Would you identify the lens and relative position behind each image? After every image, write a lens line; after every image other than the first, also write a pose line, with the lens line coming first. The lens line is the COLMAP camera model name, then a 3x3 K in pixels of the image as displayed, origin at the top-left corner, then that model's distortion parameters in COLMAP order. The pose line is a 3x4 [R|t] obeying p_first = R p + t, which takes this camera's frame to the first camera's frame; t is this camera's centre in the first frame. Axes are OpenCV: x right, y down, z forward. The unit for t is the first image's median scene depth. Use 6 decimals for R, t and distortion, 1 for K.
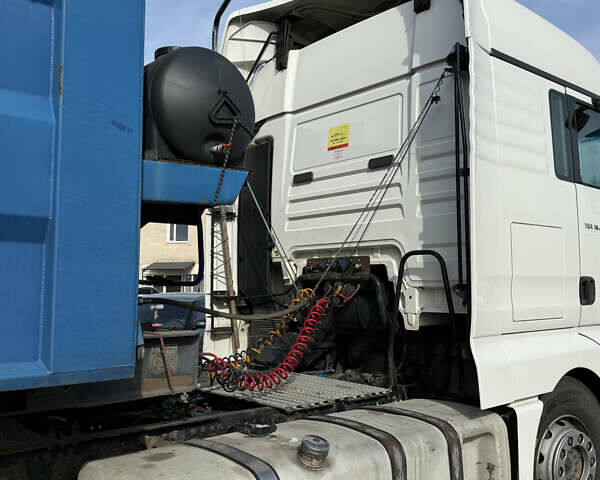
lens RADIAL K [[597.3, 0, 289.5], [0, 597.3, 239.7], [0, 0, 1]] dist [0.110383, -0.229882]
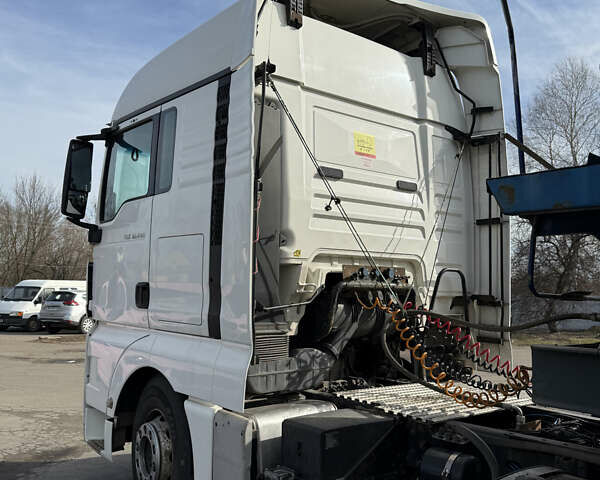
lens RADIAL K [[594.1, 0, 299.9], [0, 594.1, 248.7], [0, 0, 1]] dist [0.184810, -0.647447]
pose [[0.060286, 0.077648, 0.995156, -0.939896], [-0.089630, 0.993364, -0.072079, 0.084857], [-0.994149, -0.084850, 0.066845, 1.071735]]
